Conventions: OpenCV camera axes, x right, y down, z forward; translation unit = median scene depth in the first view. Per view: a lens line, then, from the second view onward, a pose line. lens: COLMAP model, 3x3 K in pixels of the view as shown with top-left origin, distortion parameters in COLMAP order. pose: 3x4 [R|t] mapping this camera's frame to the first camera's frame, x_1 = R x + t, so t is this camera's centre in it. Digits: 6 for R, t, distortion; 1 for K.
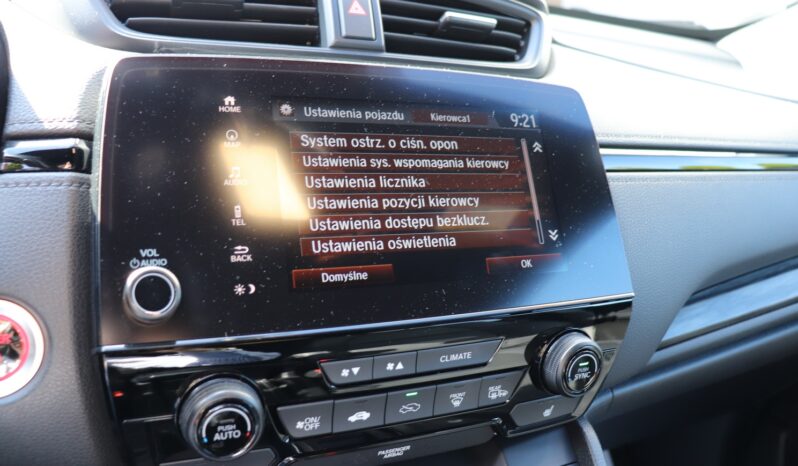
lens RADIAL K [[669.0, 0, 394.8], [0, 669.0, 241.0], [0, 0, 1]] dist [-0.177180, 0.155490]
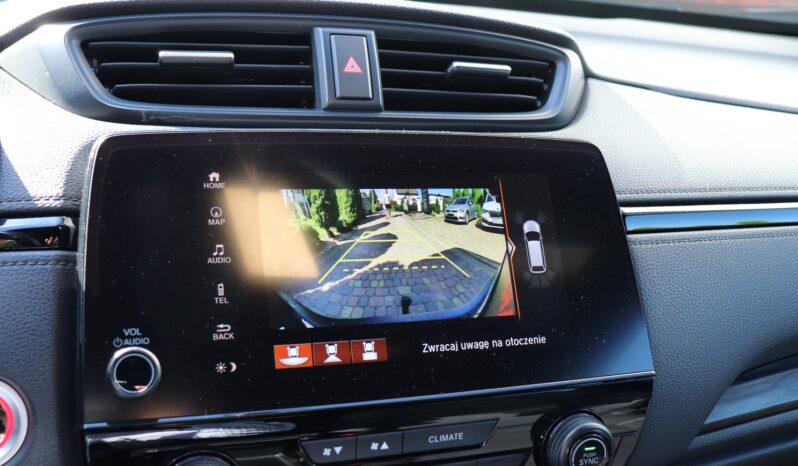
lens RADIAL K [[883.1, 0, 399.0], [0, 883.1, 233.0], [0, 0, 1]] dist [-0.063497, 0.018928]
pose [[0.996027, -0.004958, -0.088911, 0.139693], [0.000428, 0.998704, -0.050894, -0.056518], [0.089049, 0.050654, 0.994738, -0.288535]]
